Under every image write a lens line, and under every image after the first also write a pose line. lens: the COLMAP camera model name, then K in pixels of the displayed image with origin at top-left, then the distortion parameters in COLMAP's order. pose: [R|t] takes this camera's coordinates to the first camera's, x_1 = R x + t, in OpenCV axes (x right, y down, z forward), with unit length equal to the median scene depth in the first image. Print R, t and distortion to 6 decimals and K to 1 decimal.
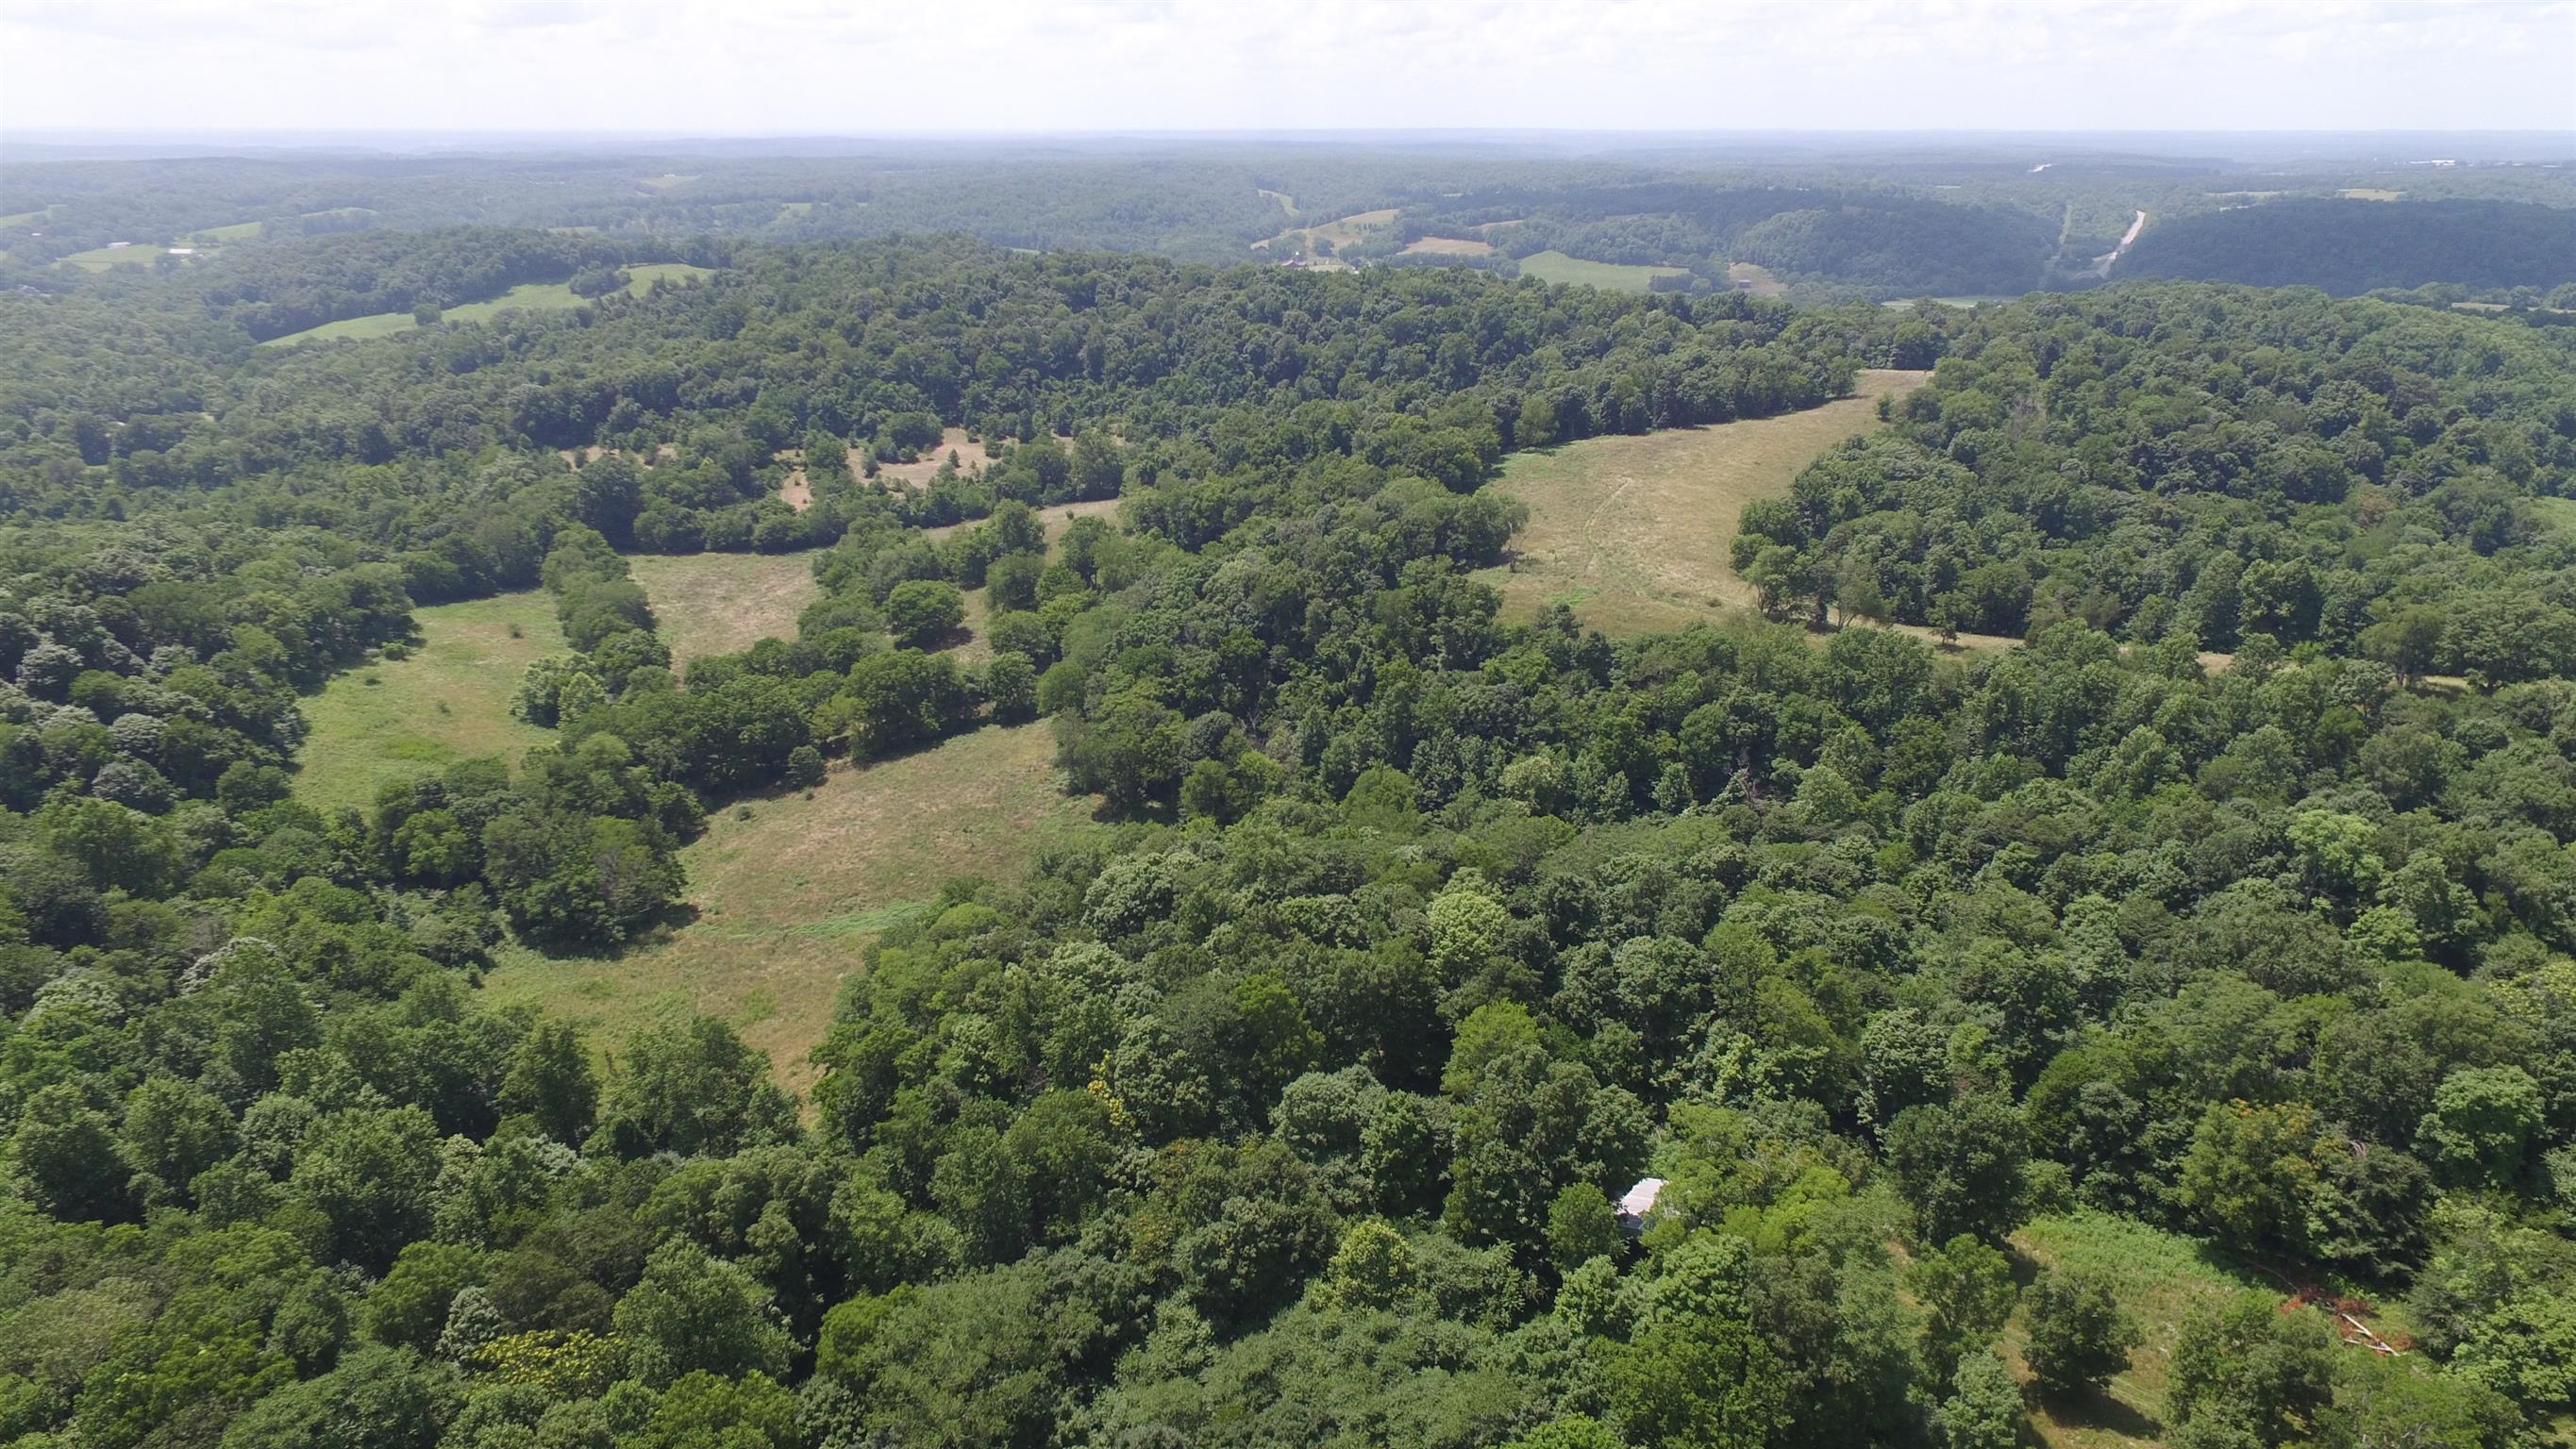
lens RADIAL K [[1460.8, 0, 1288.0], [0, 1460.8, 724.5], [0, 0, 1]] dist [0.000202, 0.001270]
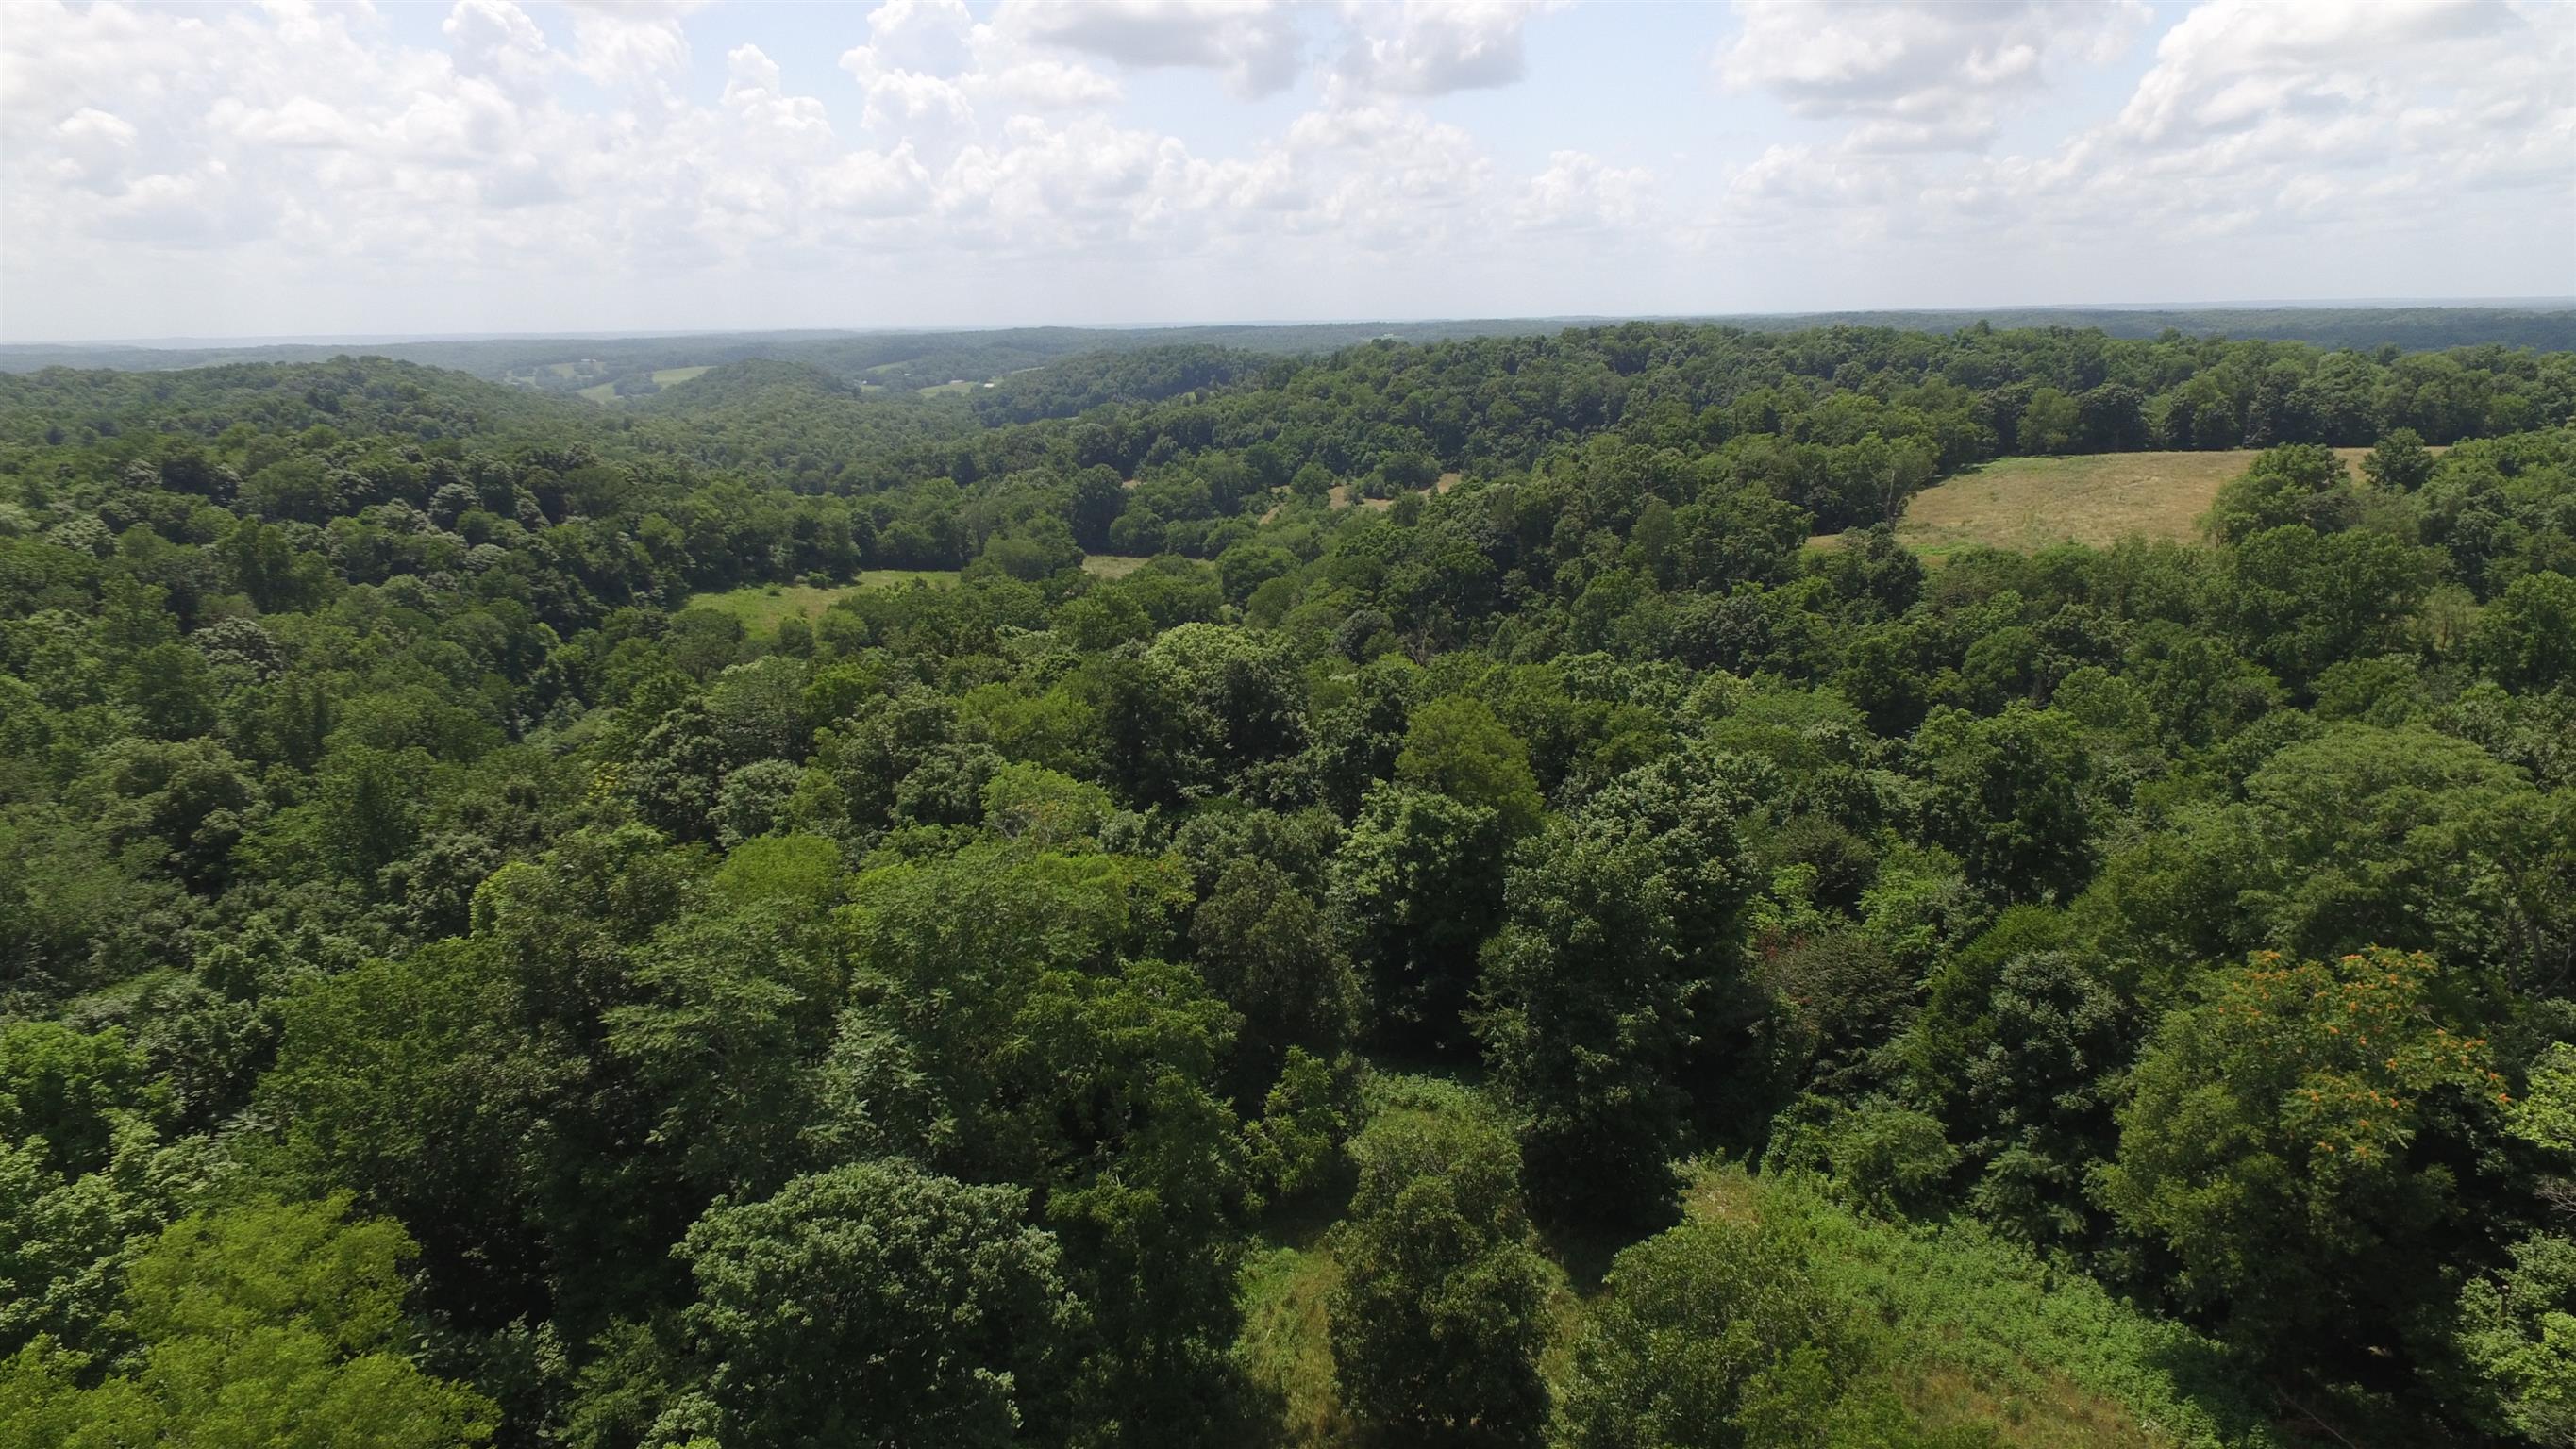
lens RADIAL K [[1460.8, 0, 1288.0], [0, 1460.8, 724.5], [0, 0, 1]] dist [0.000202, 0.001270]
pose [[0.898443, 0.101449, -0.427211, 0.237420], [-0.145340, 0.986808, -0.071321, 0.108221], [0.414339, 0.126169, 0.901335, 0.220444]]
